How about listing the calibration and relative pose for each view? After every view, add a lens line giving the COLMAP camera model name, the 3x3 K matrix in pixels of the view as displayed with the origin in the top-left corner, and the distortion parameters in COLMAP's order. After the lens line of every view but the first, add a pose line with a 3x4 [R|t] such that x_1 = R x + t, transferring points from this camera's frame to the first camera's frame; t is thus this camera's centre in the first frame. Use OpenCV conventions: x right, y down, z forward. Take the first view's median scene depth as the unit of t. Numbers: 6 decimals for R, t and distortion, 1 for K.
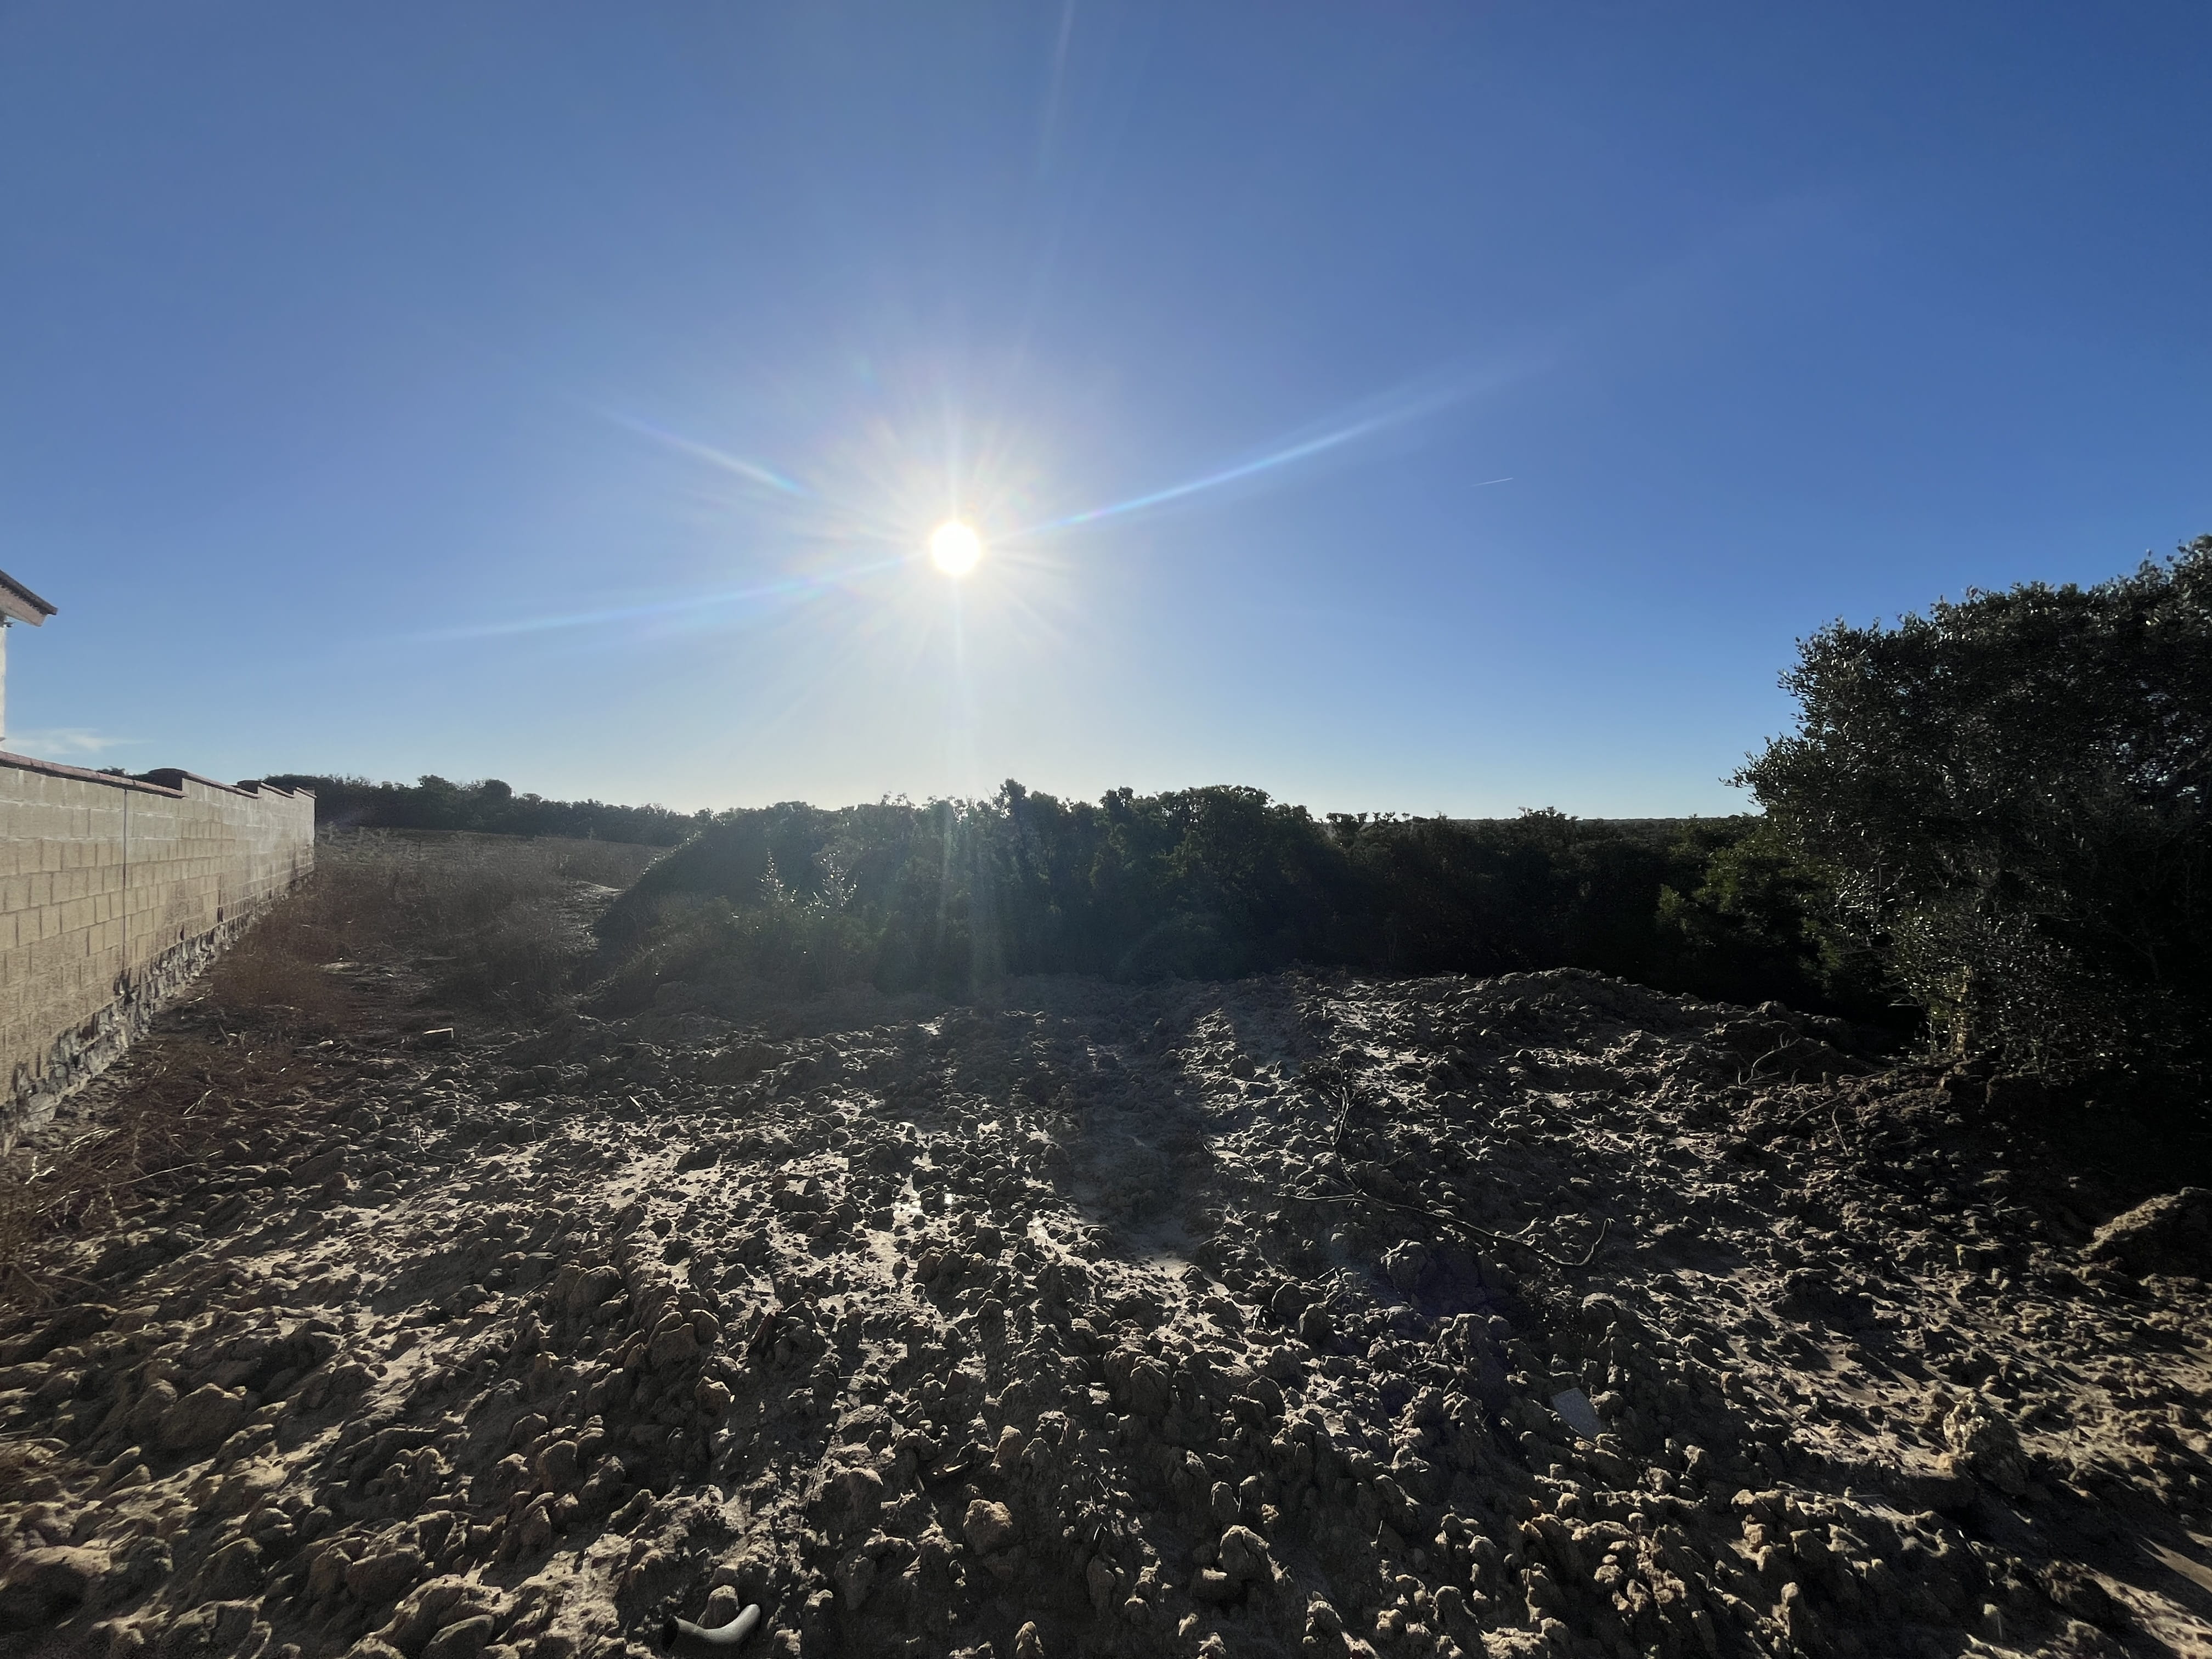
lens RADIAL K [[895.4, 0, 1104.7], [0, 895.4, 824.7], [0, 0, 1]] dist [0.001886, 0.000168]
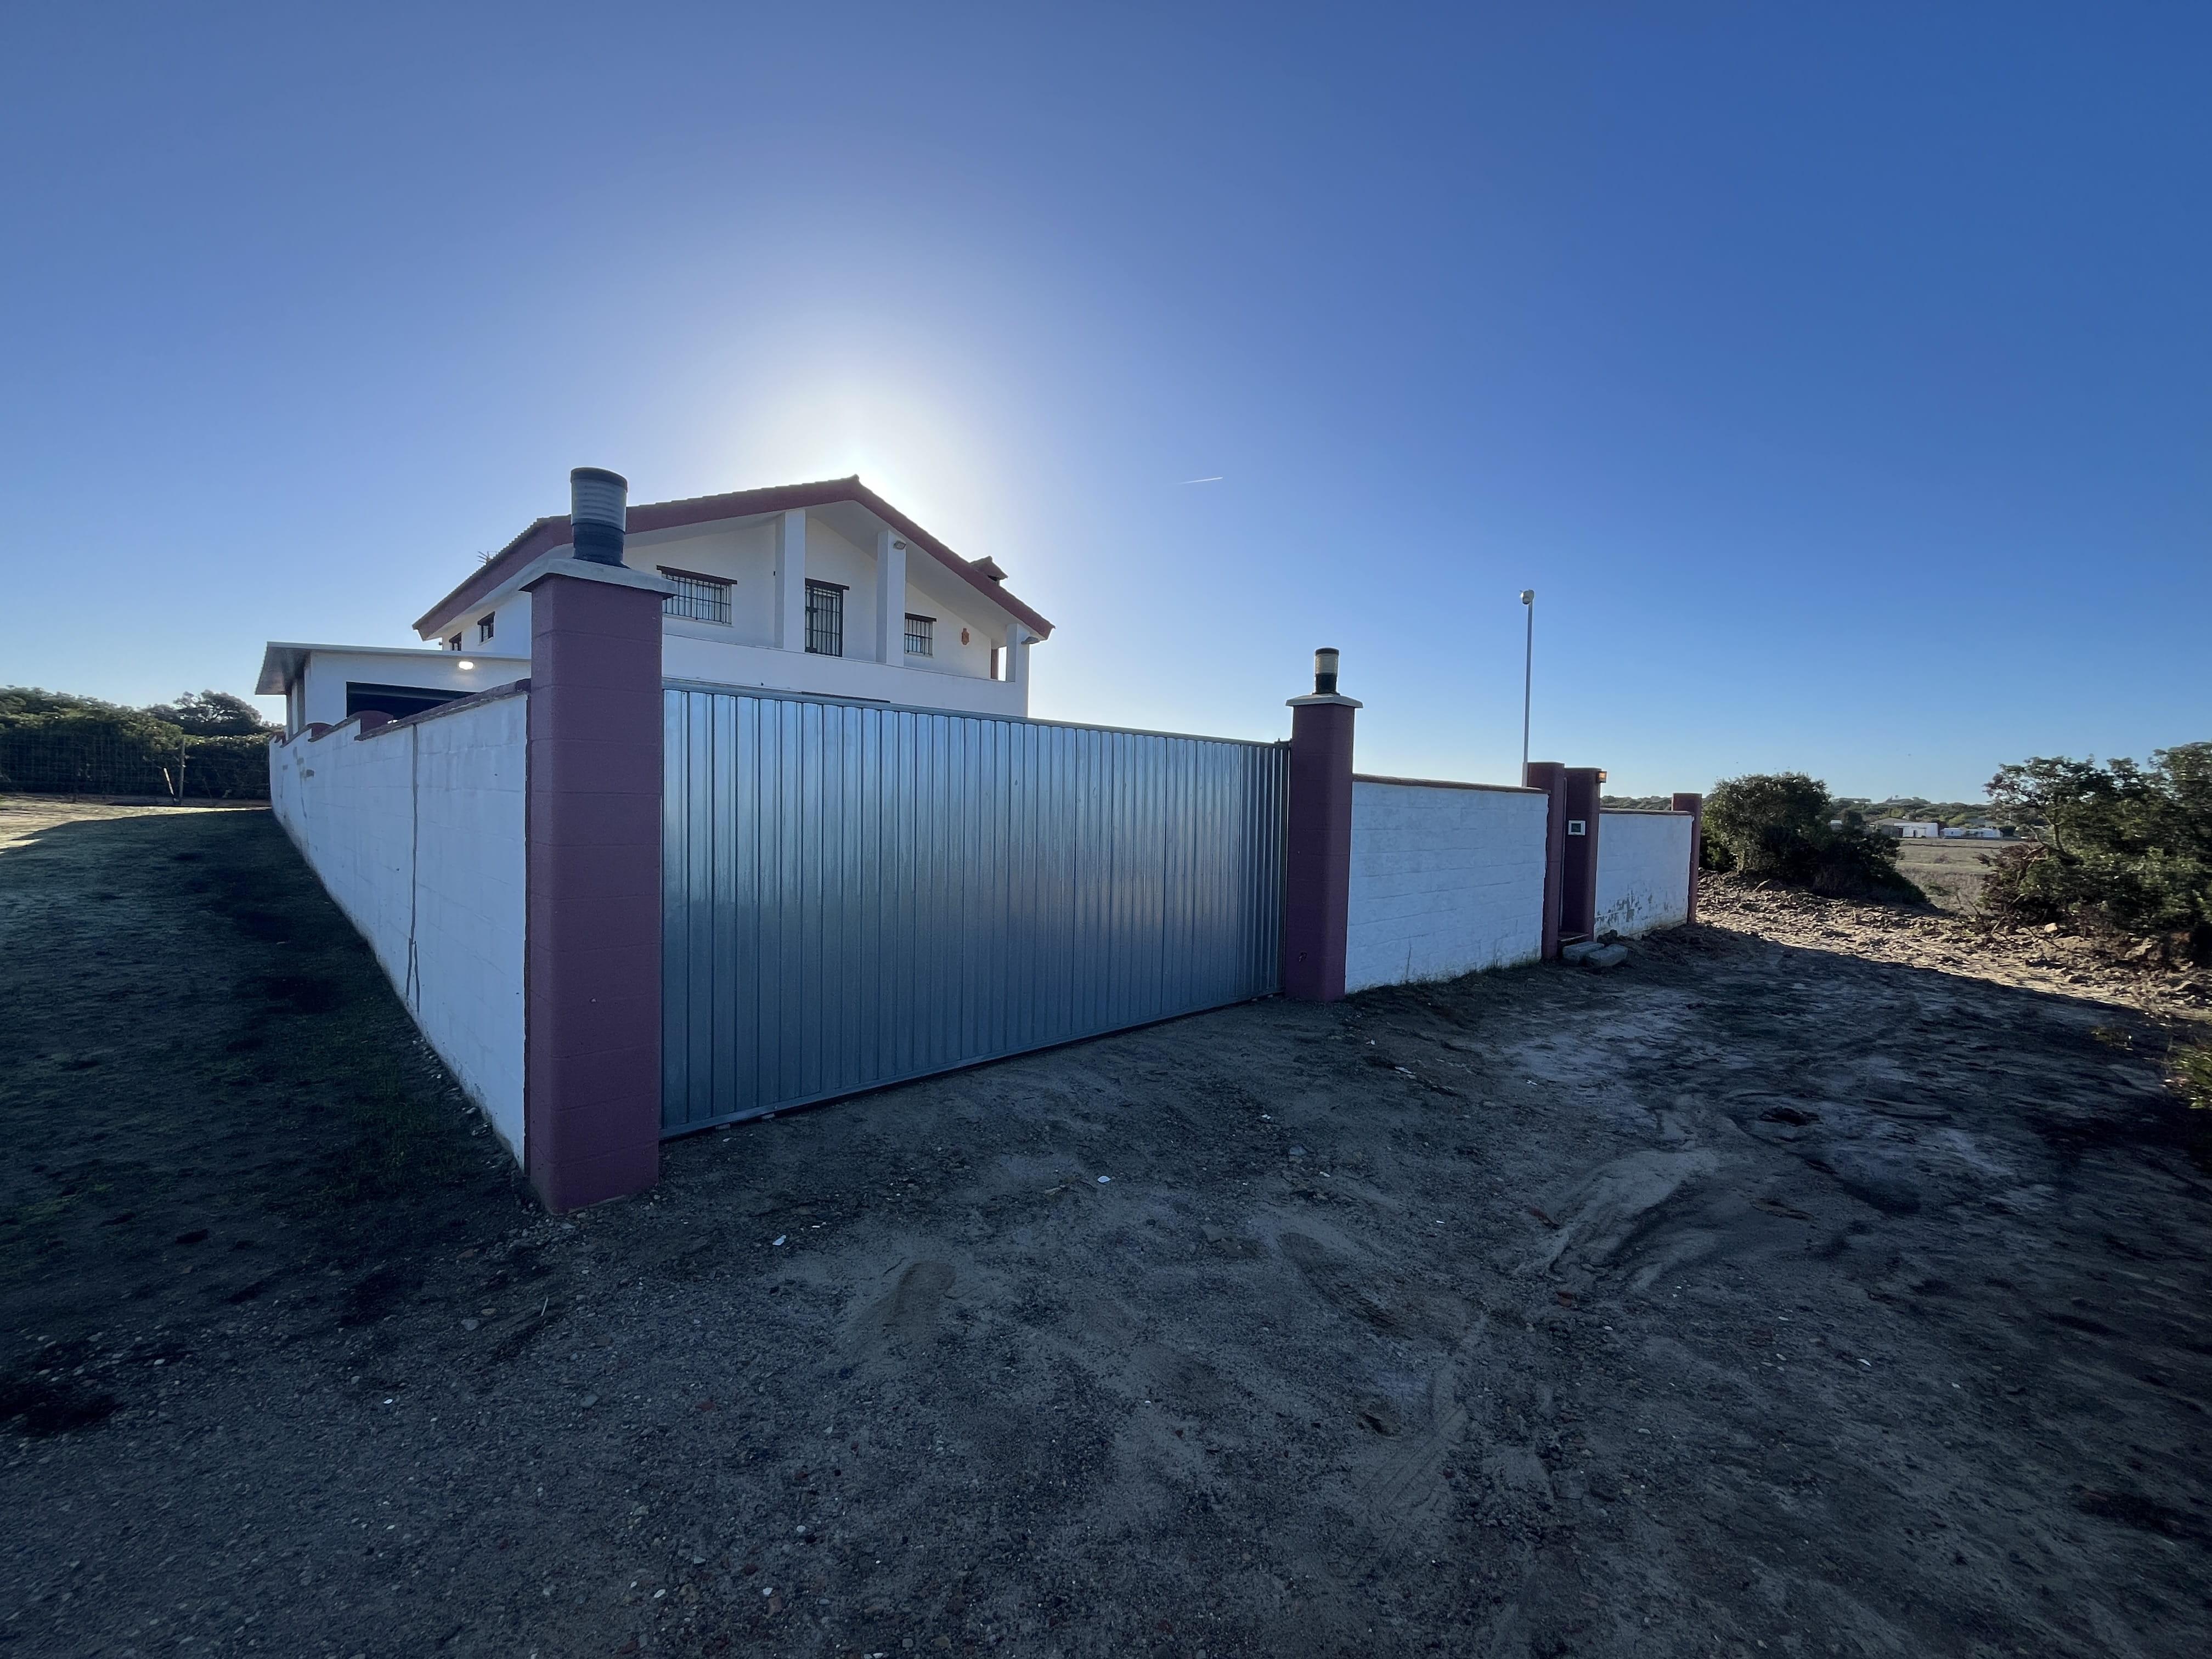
lens RADIAL K [[895.4, 0, 1105.5], [0, 895.4, 833.8], [0, 0, 1]] dist [0.001886, 0.000168]
pose [[0.995077, 0.021941, 0.096650, -0.311705], [-0.026031, 0.998809, 0.041266, -0.005604], [-0.095629, -0.043579, 0.994463, -0.368328]]
